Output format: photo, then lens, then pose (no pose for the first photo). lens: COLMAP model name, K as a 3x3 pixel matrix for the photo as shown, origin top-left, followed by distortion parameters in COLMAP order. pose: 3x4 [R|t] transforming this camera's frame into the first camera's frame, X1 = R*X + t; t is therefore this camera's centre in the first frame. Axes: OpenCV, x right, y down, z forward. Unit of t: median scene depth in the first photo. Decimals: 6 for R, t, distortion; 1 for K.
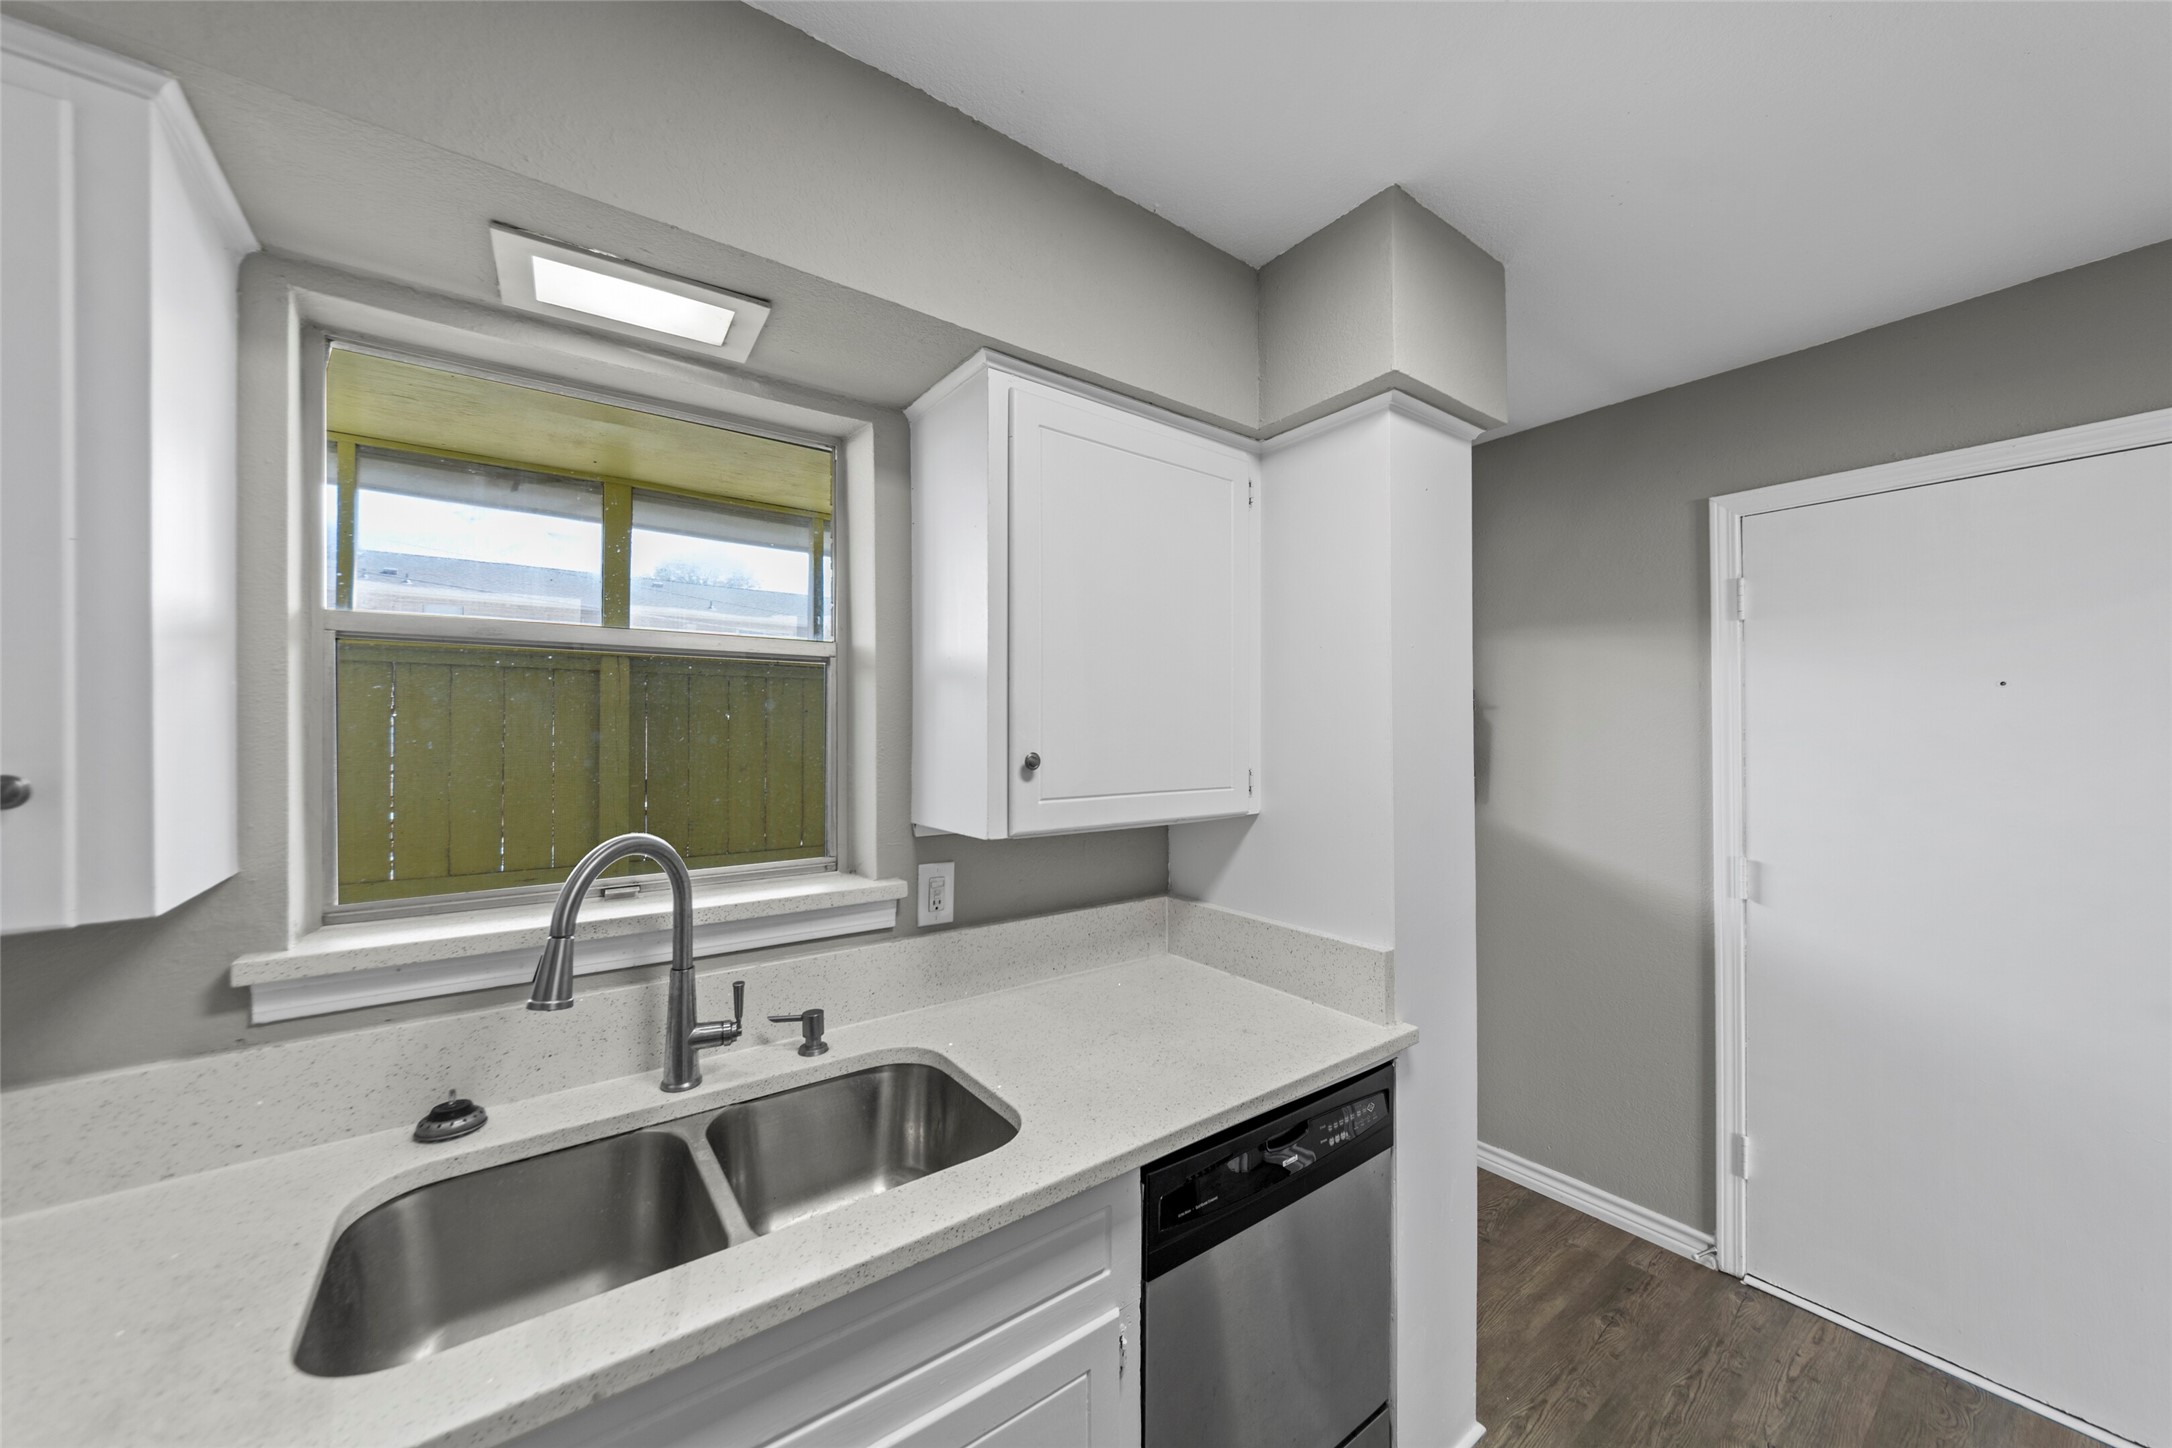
lens RADIAL K [[778.2, 0, 1081.5], [0, 778.2, 727.4], [0, 0, 1]] dist [0.000586, -0.000041]
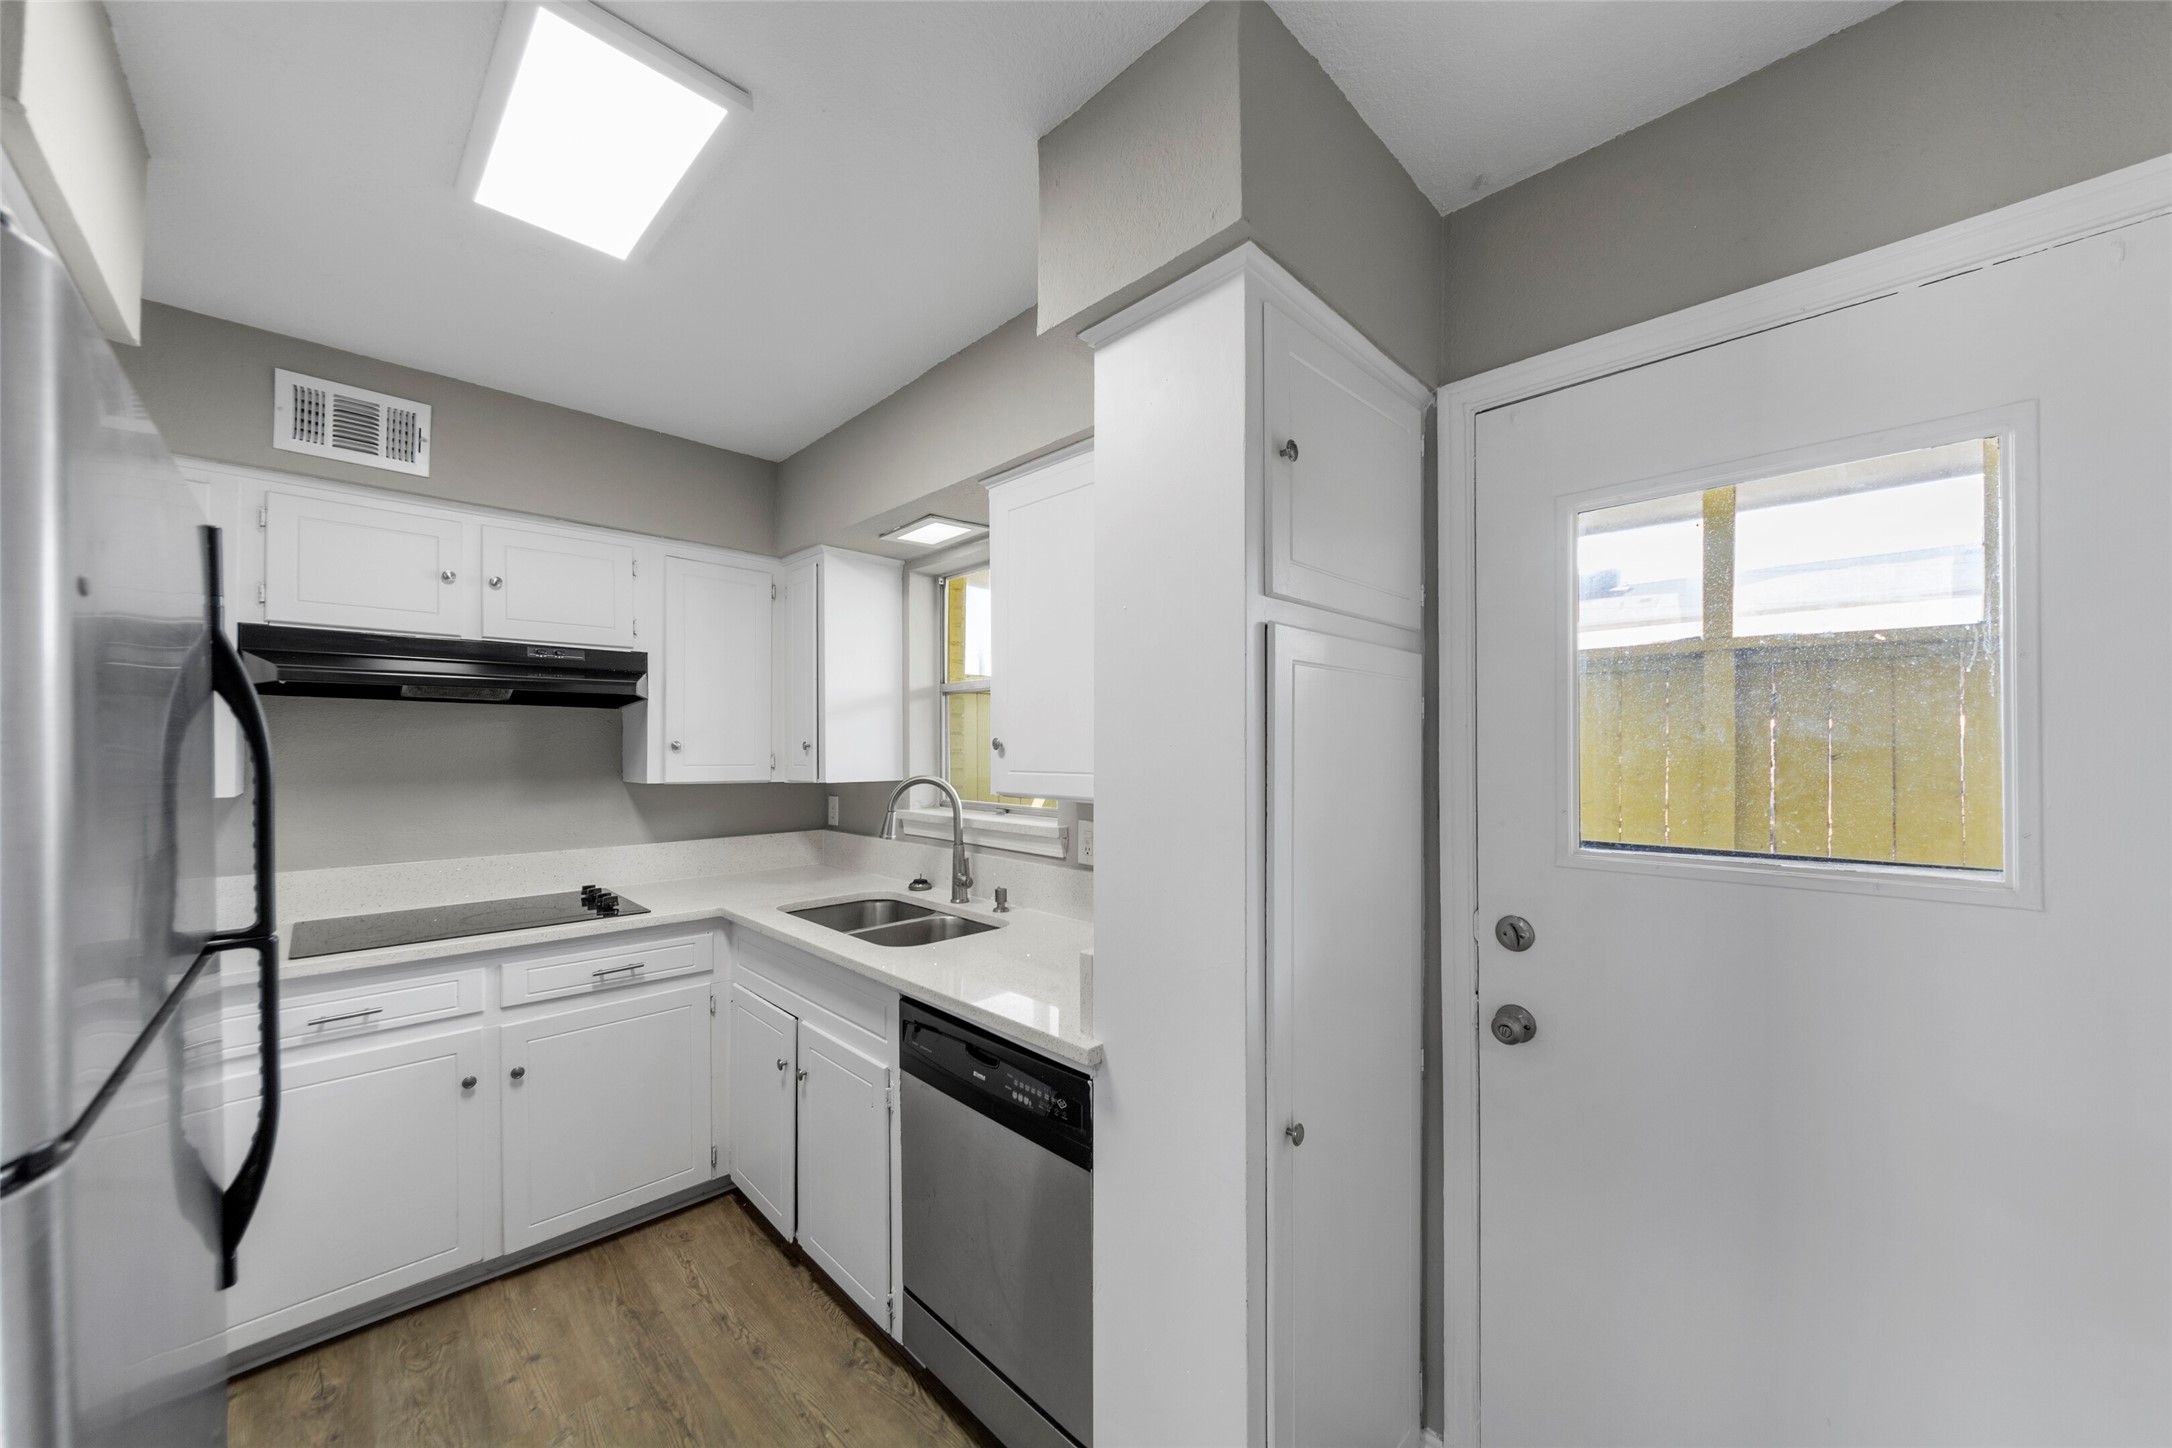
lens RADIAL K [[782.8, 0, 1090.2], [0, 782.8, 745.0], [0, 0, 1]] dist [-0.002083, -0.000271]
pose [[0.145355, -0.001896, -0.989378, 1.538243], [0.006410, 0.999979, -0.000974, 0.049758], [0.989359, -0.006200, 0.145364, 1.029435]]
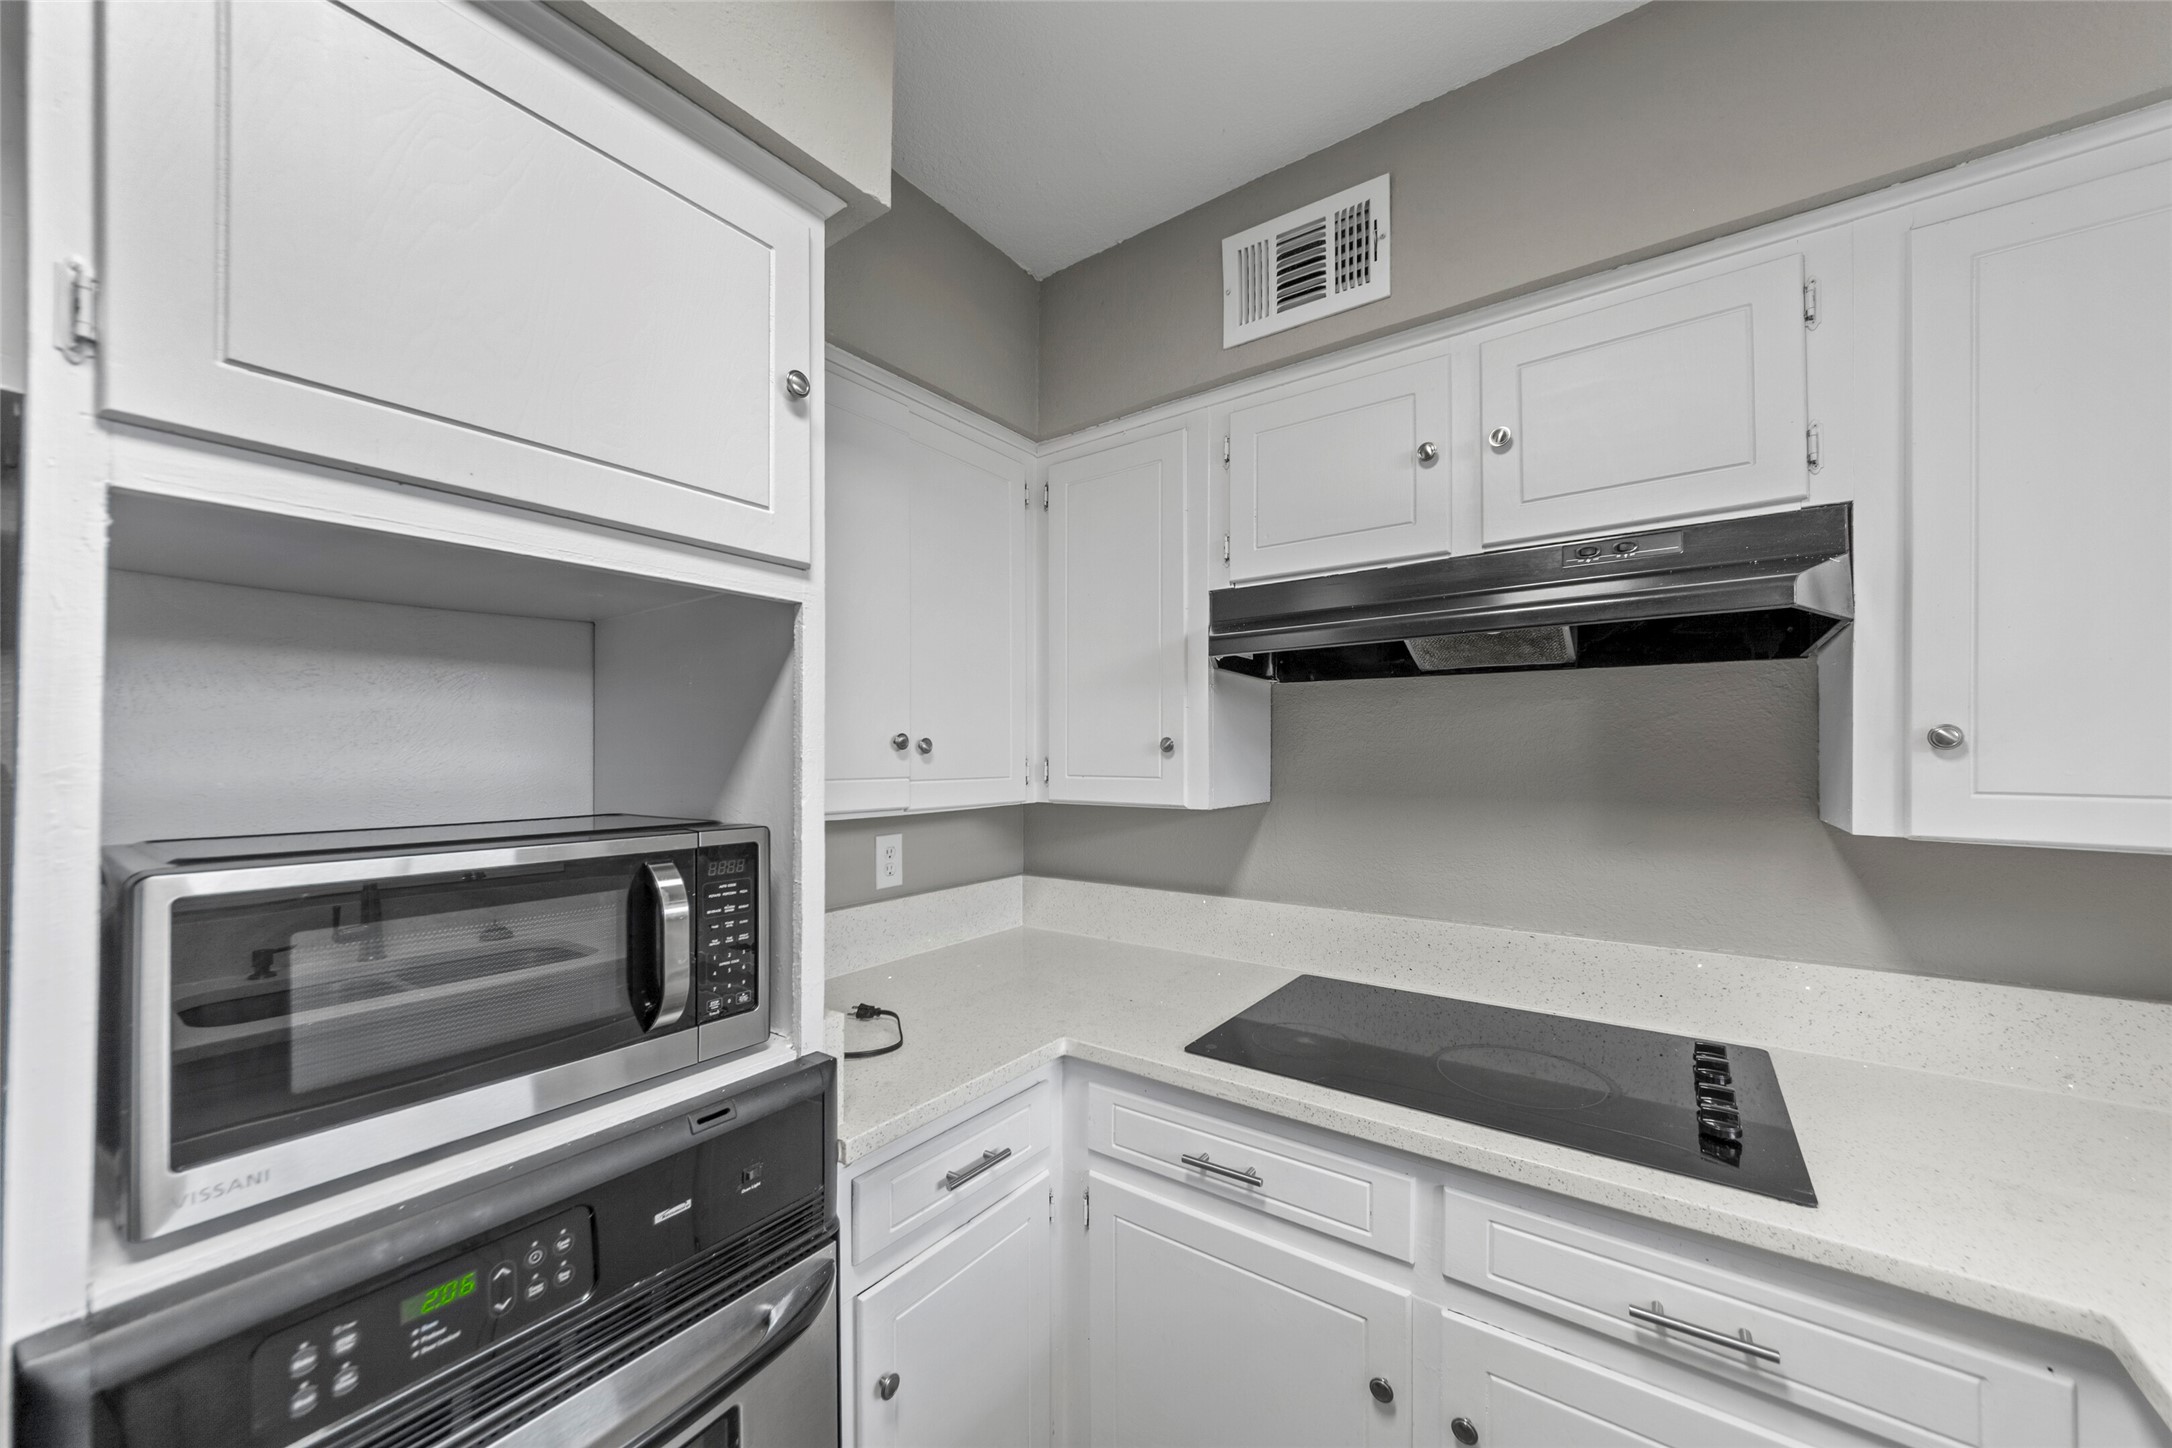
lens RADIAL K [[796.2, 0, 1086.0], [0, 796.2, 752.7], [0, 0, 1]] dist [0.000887, 0.000192]
pose [[-0.952821, 0.008343, -0.303417, 0.311094], [0.010227, 0.999937, -0.004618, 0.052966], [0.303359, -0.007503, -0.952847, 0.712614]]
